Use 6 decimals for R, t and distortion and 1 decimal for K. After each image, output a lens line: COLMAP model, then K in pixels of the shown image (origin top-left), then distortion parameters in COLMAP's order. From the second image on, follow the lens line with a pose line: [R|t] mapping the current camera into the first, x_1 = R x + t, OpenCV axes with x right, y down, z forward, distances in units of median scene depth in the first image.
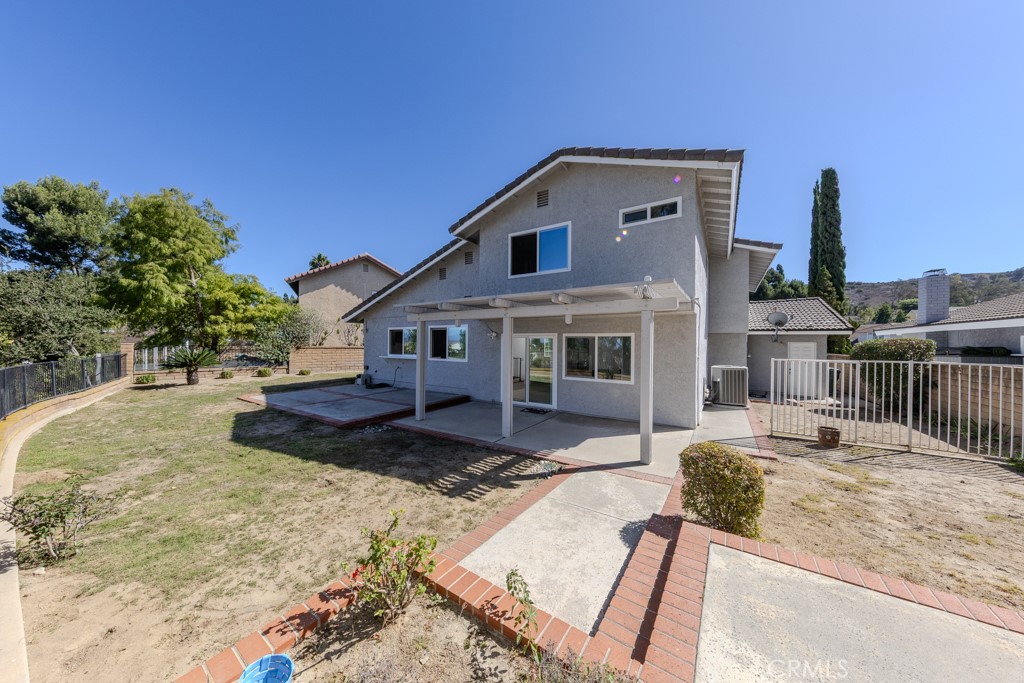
lens RADIAL K [[324.6, 0, 512.3], [0, 324.6, 342.7], [0, 0, 1]] dist [0.009696, 0.000476]
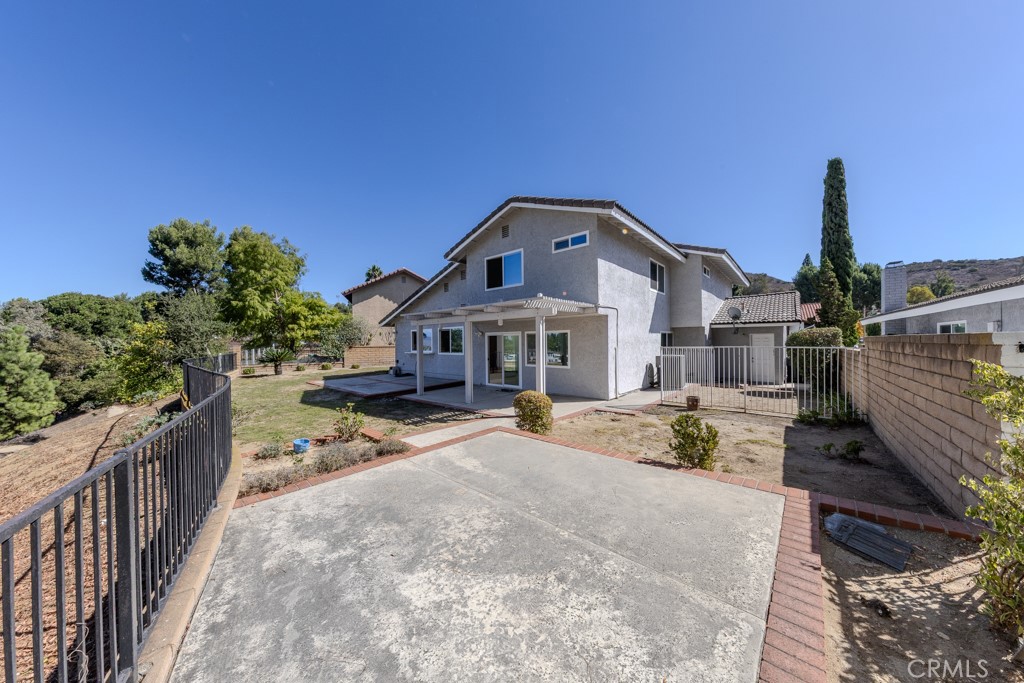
lens RADIAL K [[324.6, 0, 513.7], [0, 324.6, 343.1], [0, 0, 1]] dist [0.009696, 0.000476]
pose [[0.989148, -0.019909, -0.145565, 0.212911], [0.020858, 0.999770, 0.004997, 0.007838], [0.145432, -0.007979, 0.989336, -0.220187]]
